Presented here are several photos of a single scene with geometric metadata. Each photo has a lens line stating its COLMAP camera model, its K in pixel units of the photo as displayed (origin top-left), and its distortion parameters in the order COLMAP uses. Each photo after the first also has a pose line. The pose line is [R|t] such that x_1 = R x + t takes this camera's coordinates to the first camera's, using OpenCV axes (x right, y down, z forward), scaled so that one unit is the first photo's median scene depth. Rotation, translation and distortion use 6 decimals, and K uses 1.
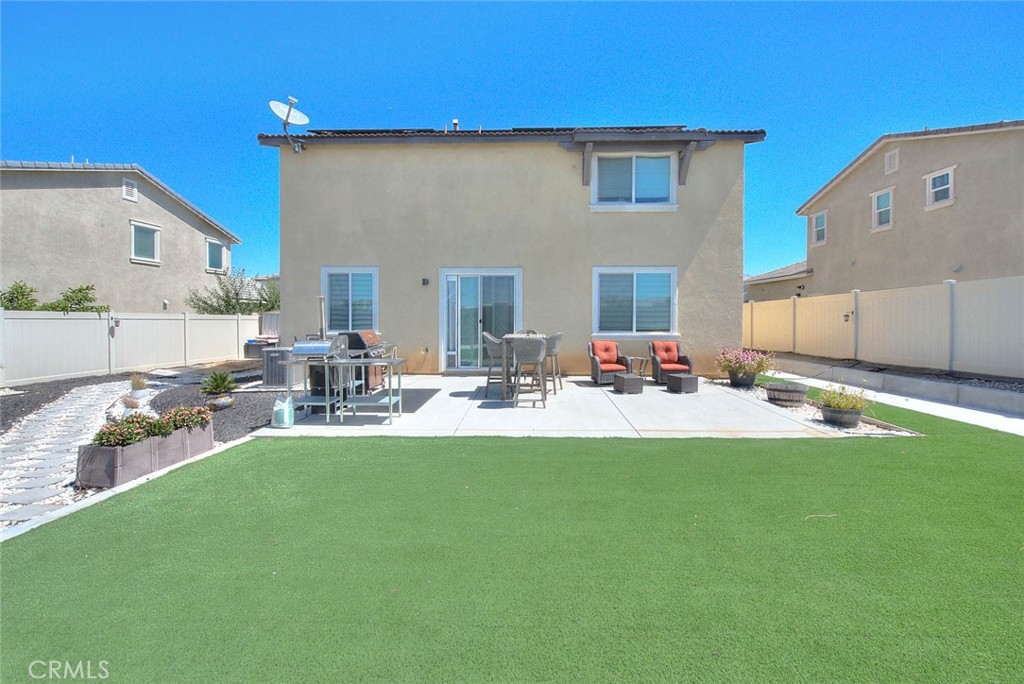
lens RADIAL K [[413.7, 0, 521.0], [0, 413.7, 324.9], [0, 0, 1]] dist [0.007396, -0.000239]
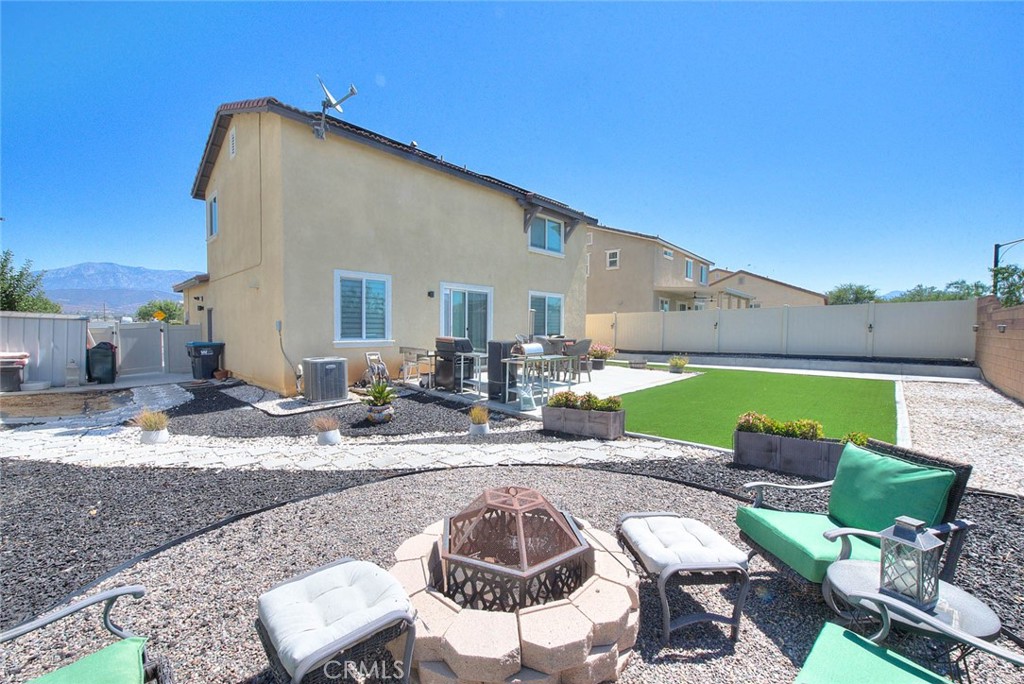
lens RADIAL K [[400.0, 0, 515.9], [0, 400.0, 347.3], [0, 0, 1]] dist [0.016440, -0.000054]
pose [[0.668794, -0.037184, 0.742518, -0.887568], [0.006709, 0.999010, 0.043986, -0.005026], [-0.743418, -0.024436, 0.668381, 0.103451]]
